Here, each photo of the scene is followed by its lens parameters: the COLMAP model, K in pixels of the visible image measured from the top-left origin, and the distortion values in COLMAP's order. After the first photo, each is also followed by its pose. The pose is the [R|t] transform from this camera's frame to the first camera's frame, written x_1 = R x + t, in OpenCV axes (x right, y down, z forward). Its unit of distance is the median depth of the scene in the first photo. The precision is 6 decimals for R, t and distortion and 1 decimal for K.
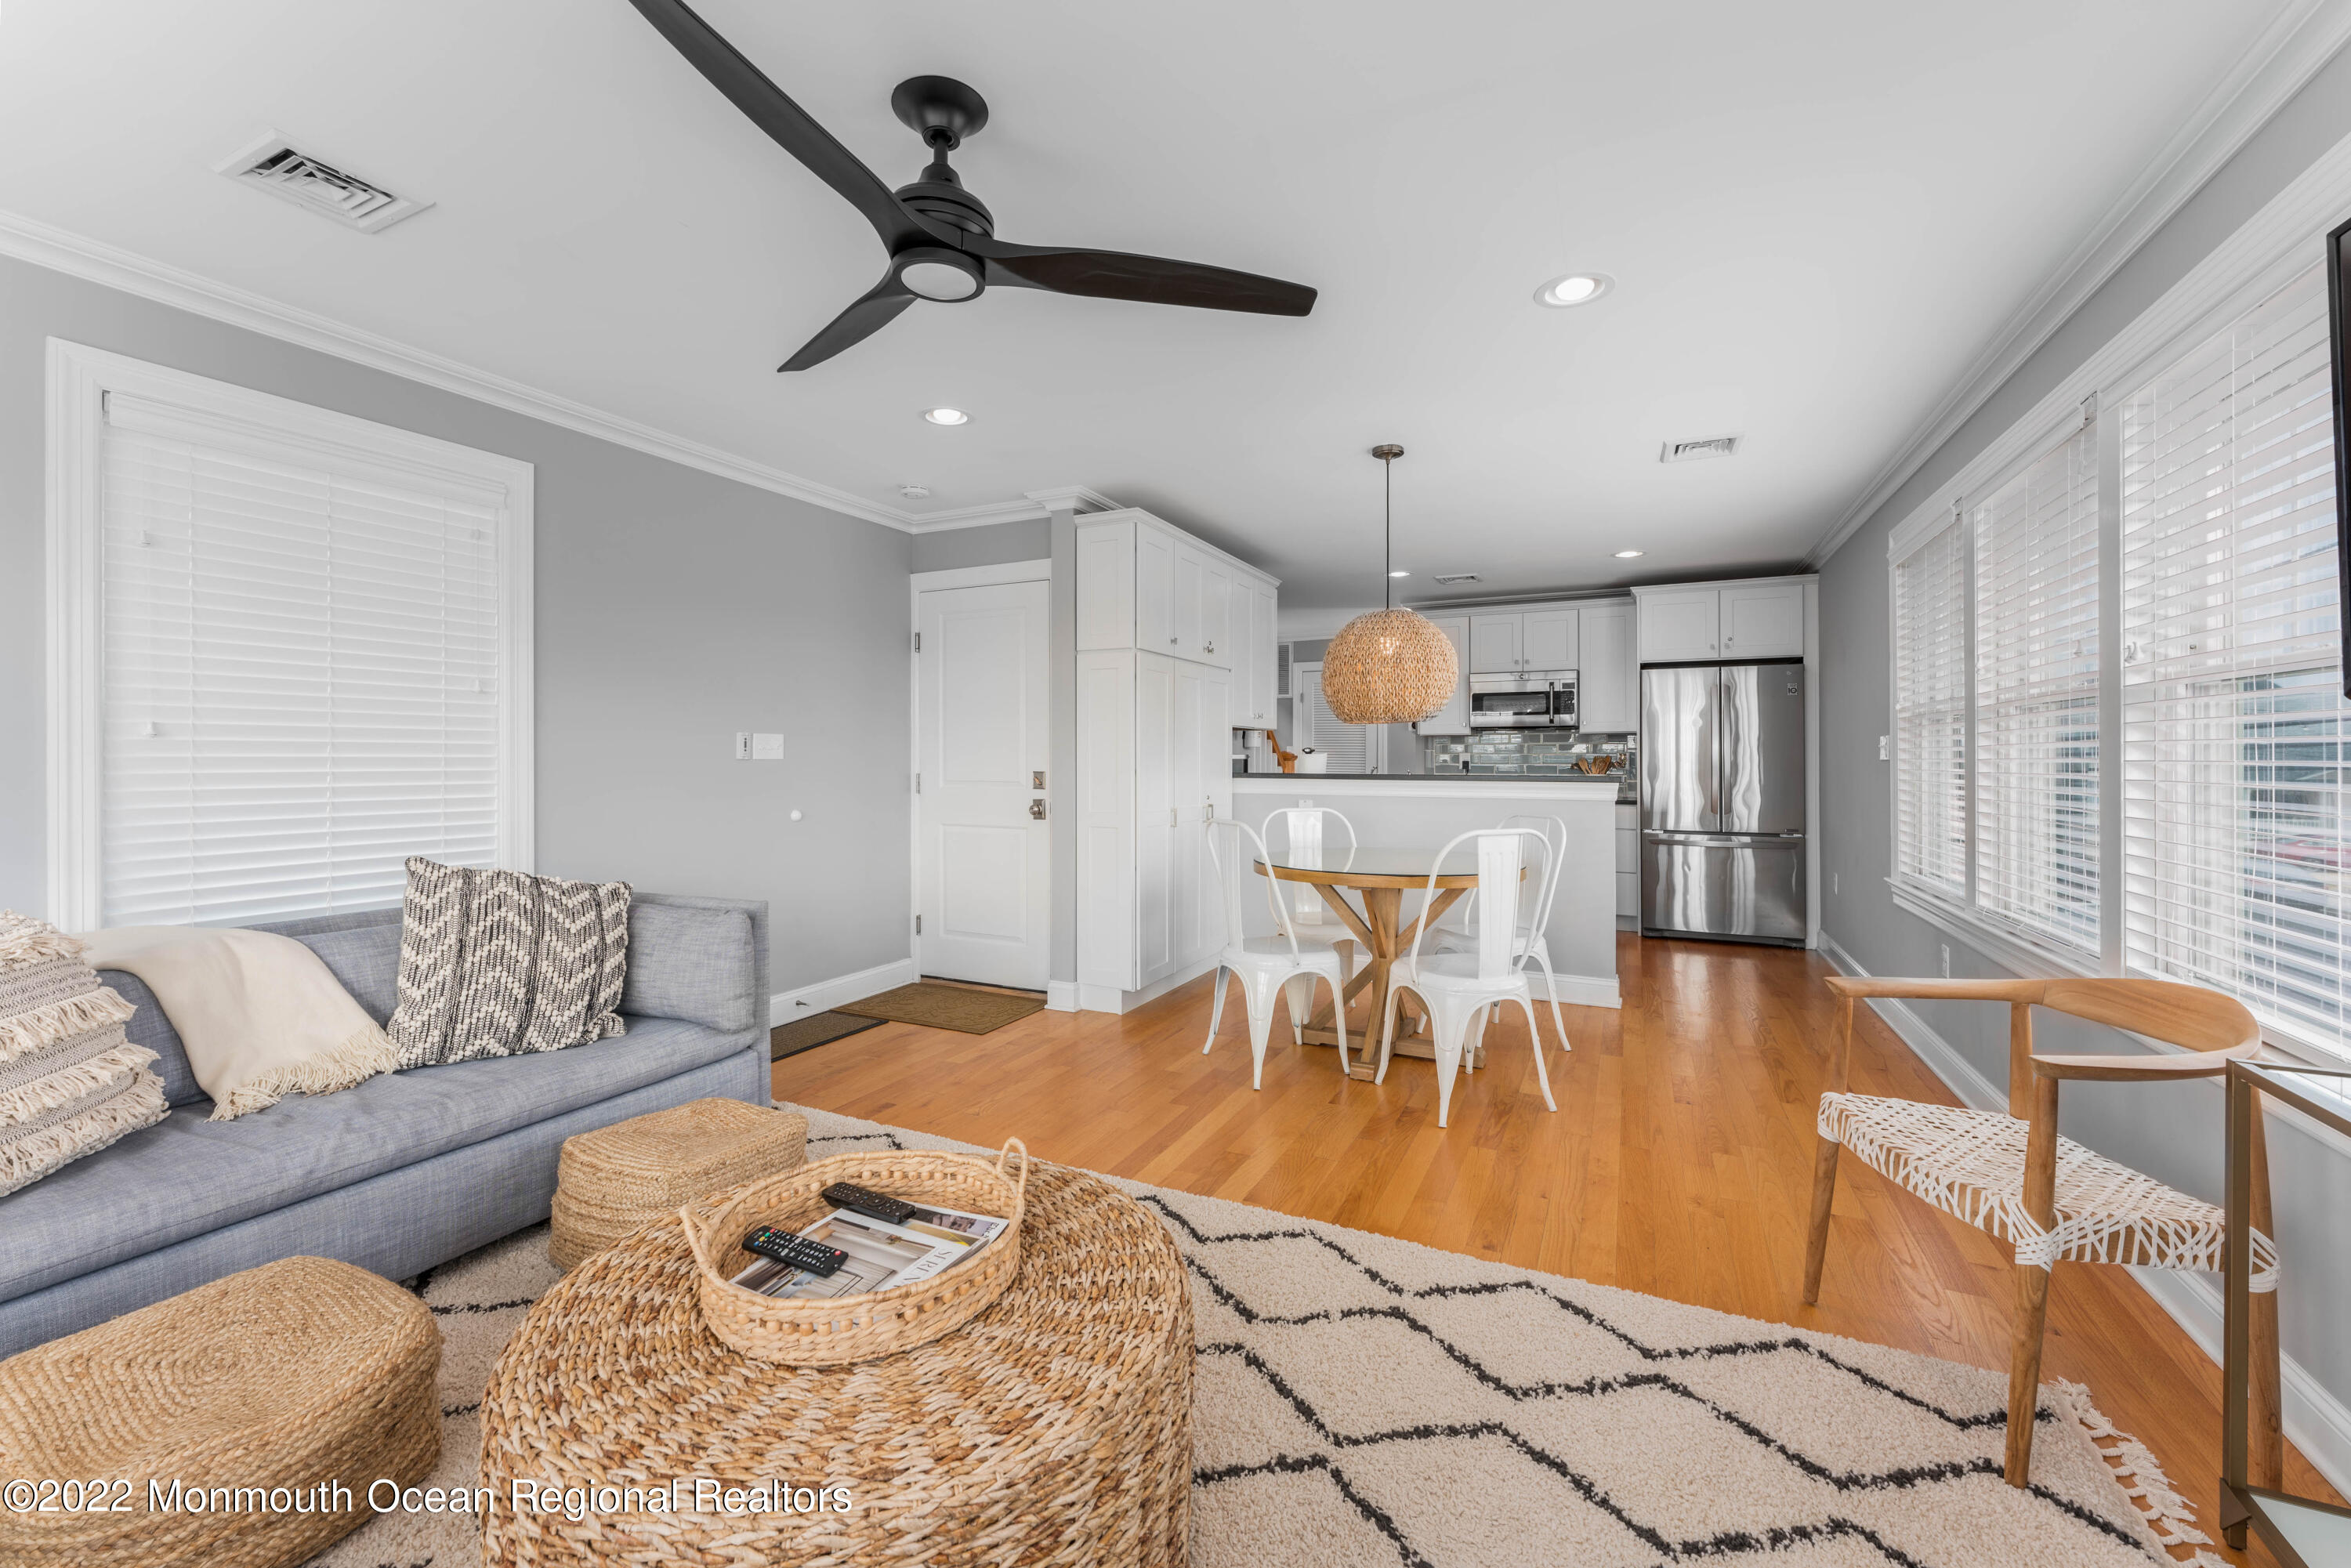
lens RADIAL K [[946.7, 0, 1163.1], [0, 946.7, 775.3], [0, 0, 1]] dist [-0.002811, -0.000058]
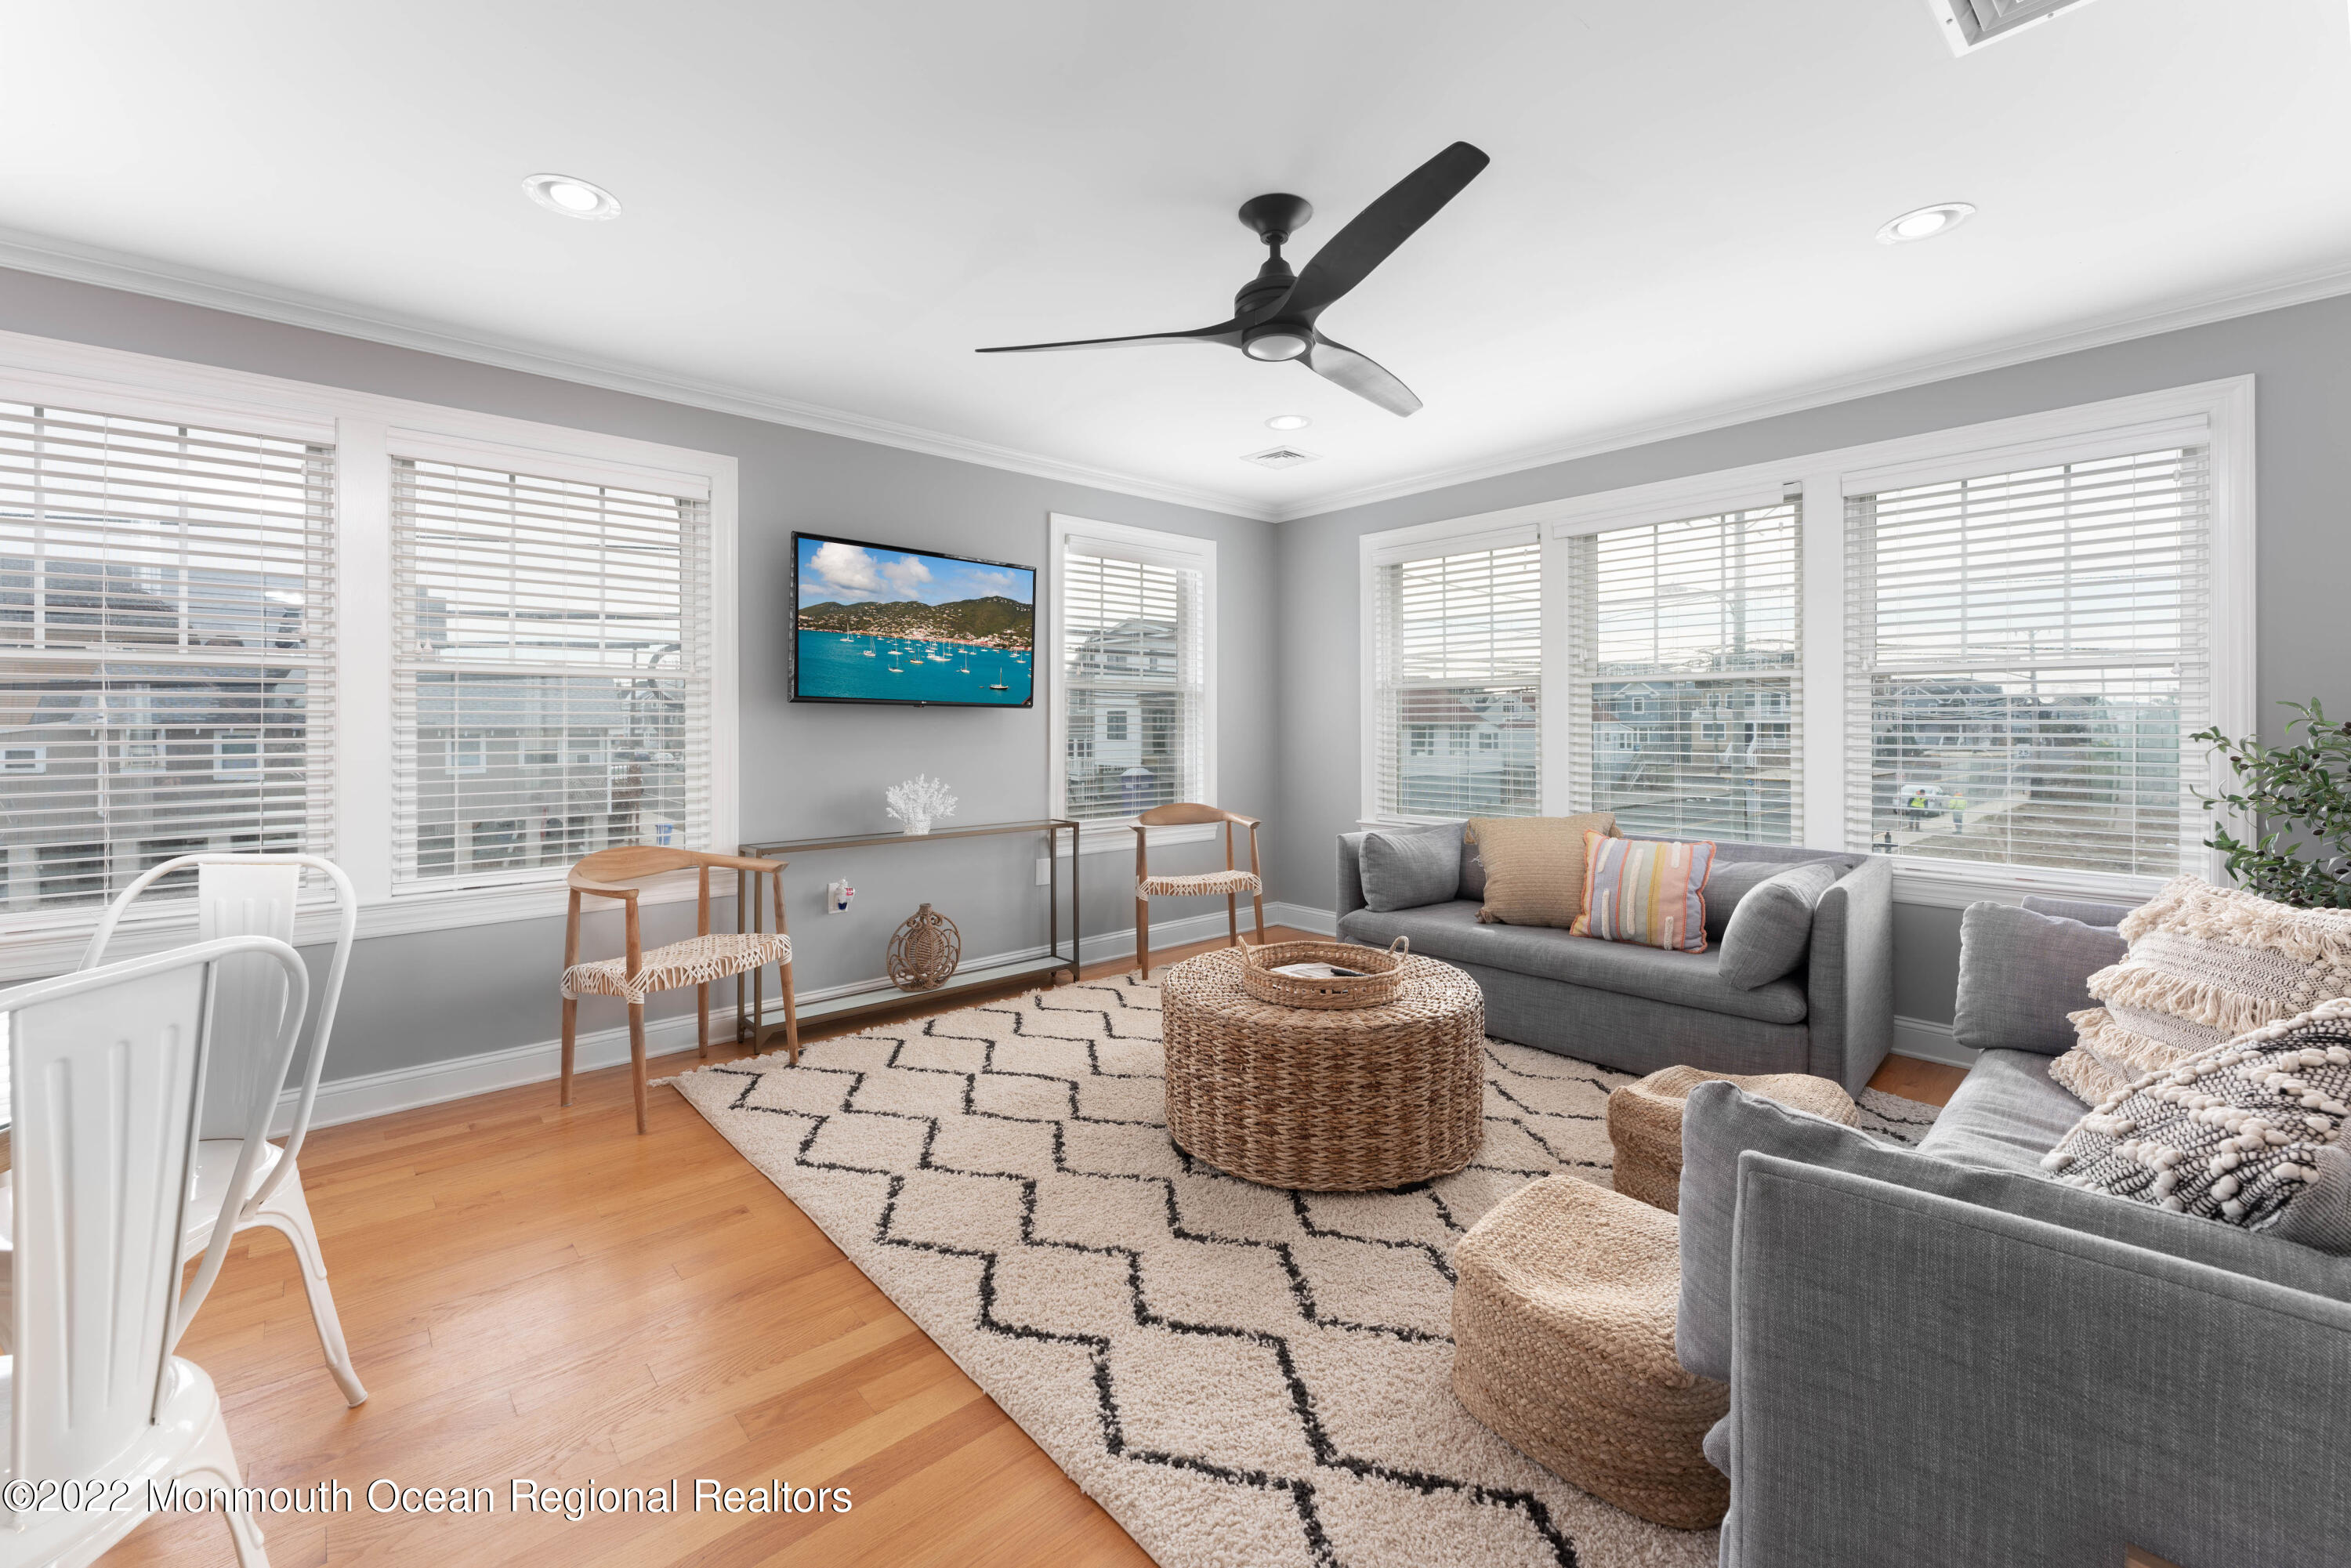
lens RADIAL K [[946.7, 0, 1183.9], [0, 946.7, 721.1], [0, 0, 1]] dist [-0.002811, -0.000058]
pose [[-0.932739, 0.002904, 0.360541, -0.547723], [0.007151, 0.999920, 0.010445, -0.031037], [-0.360482, 0.012320, -0.932685, 2.121160]]
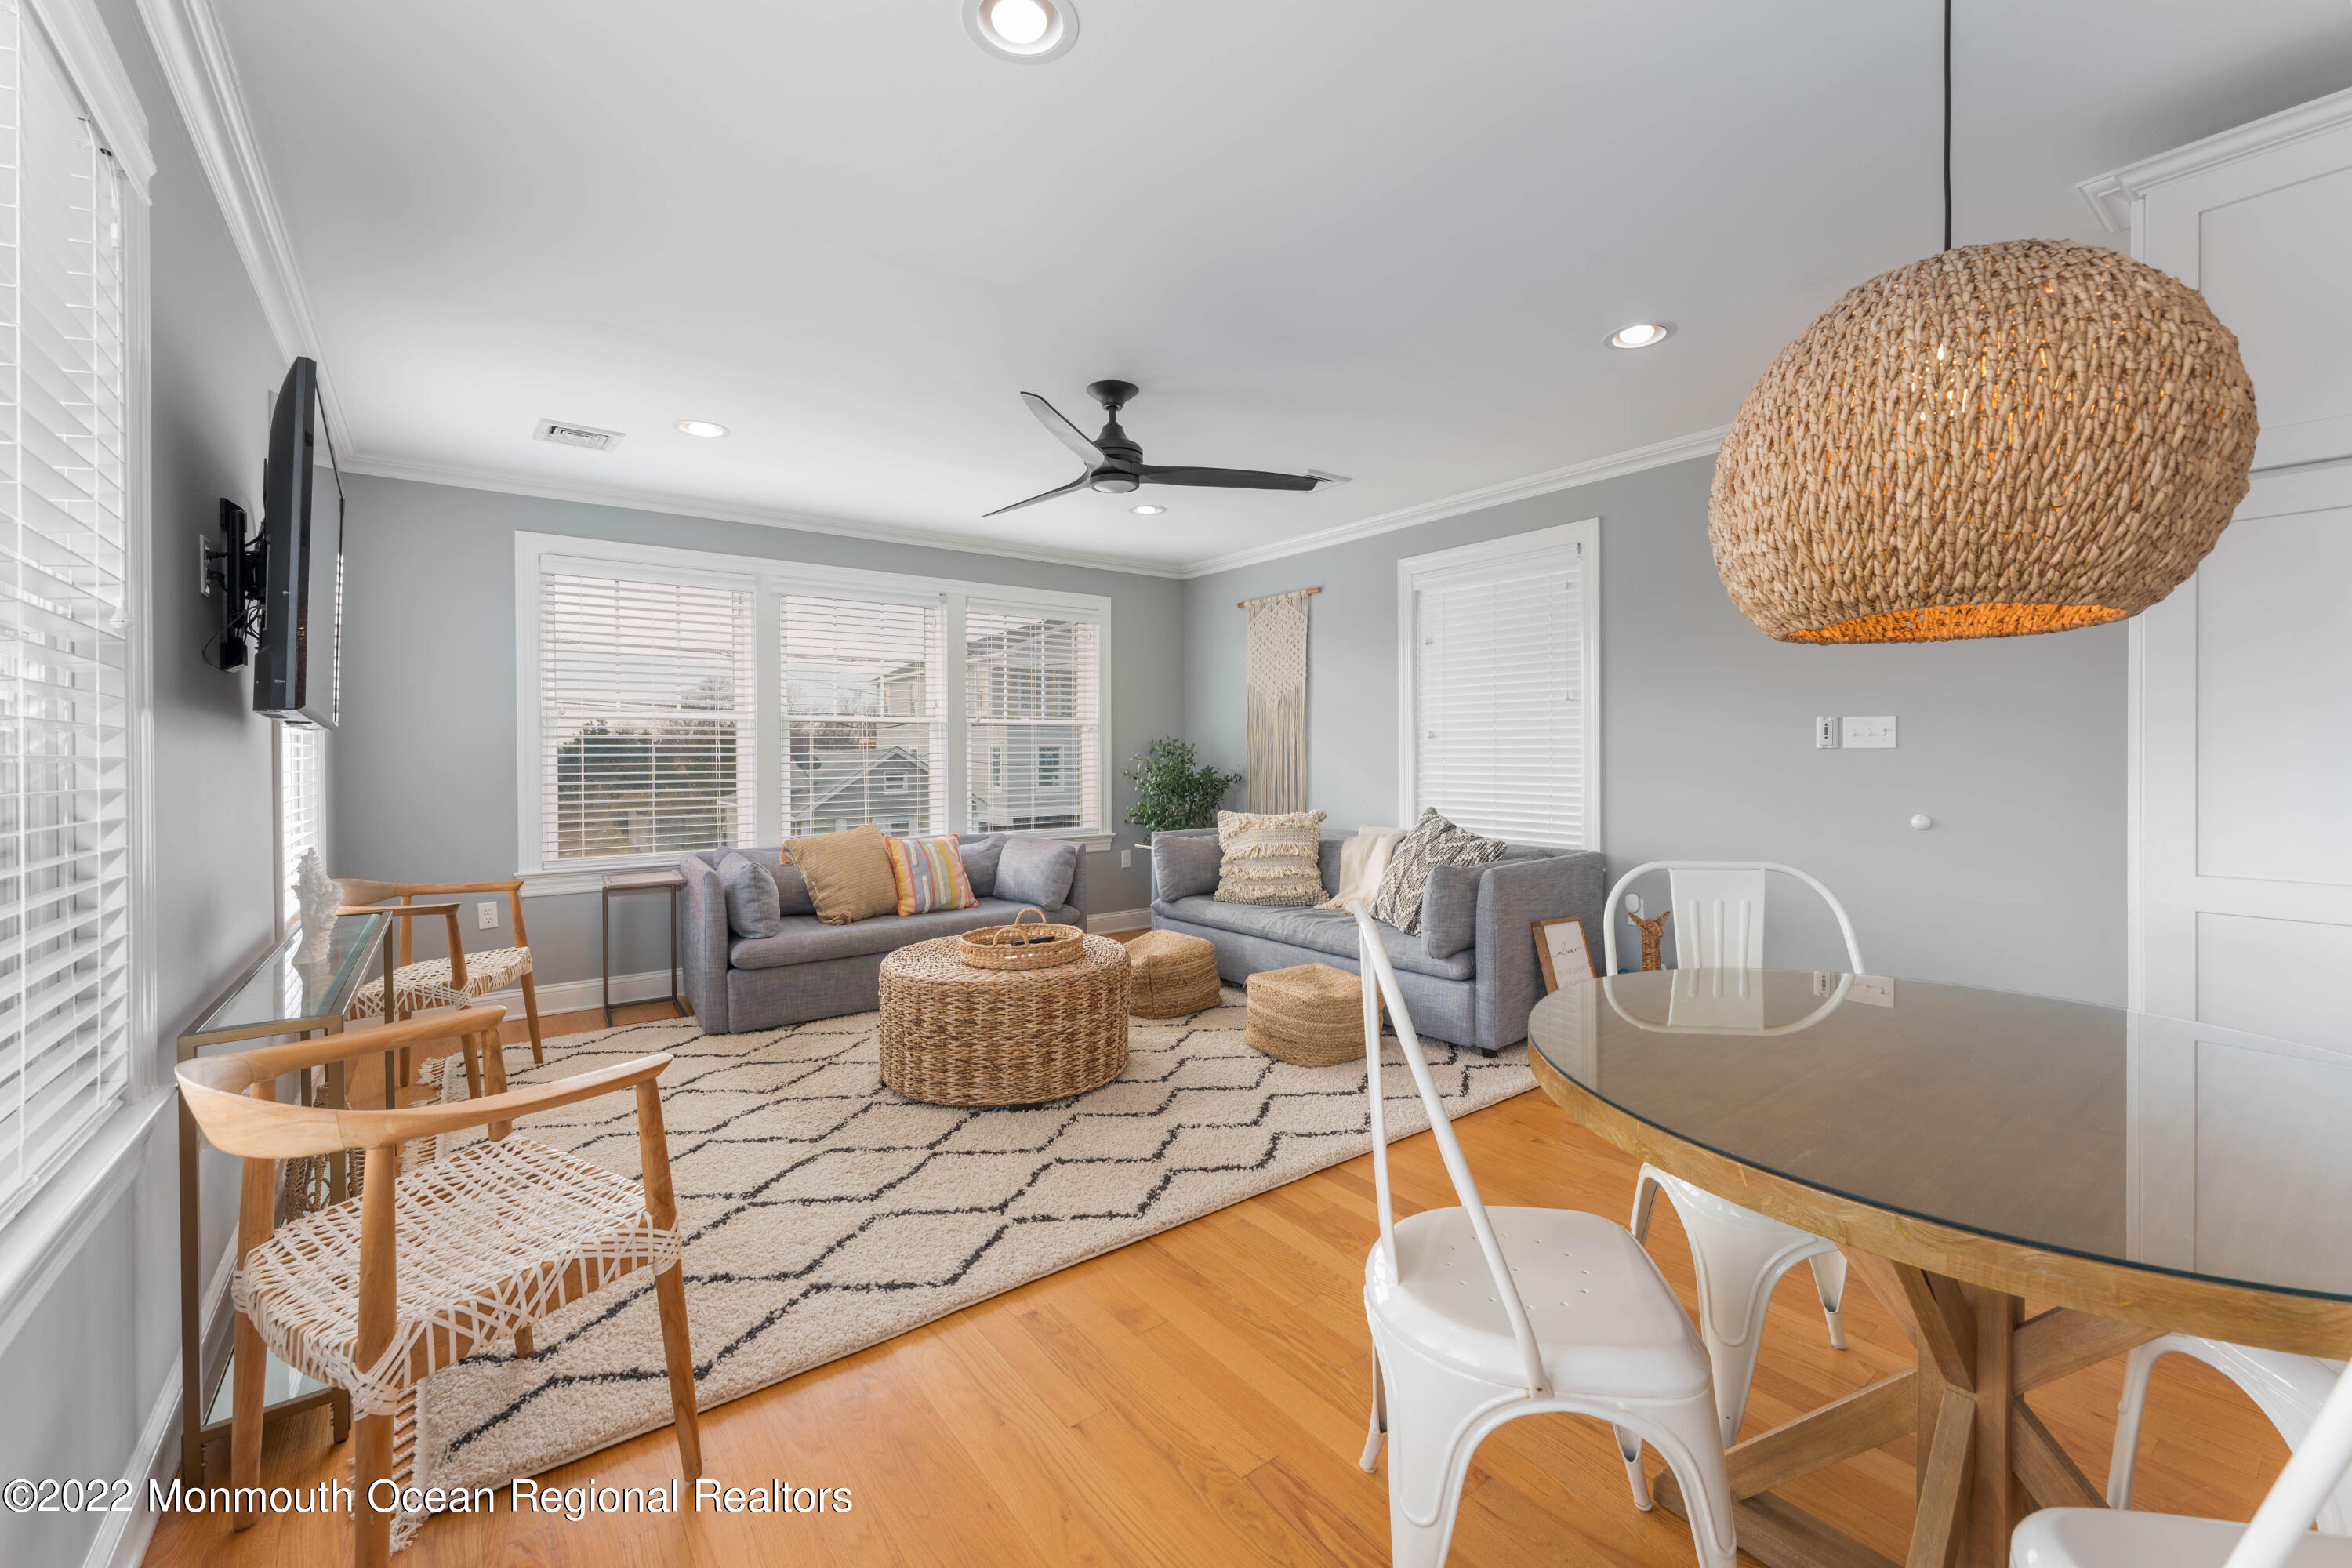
lens RADIAL K [[947.1, 0, 1168.6], [0, 947.1, 762.4], [0, 0, 1]] dist [-0.002811, -0.000058]
pose [[-0.449010, 0.013311, -0.893428, 1.276491], [-0.007872, 0.999791, 0.018851, -0.029772], [0.893492, 0.015497, -0.448811, 1.803329]]
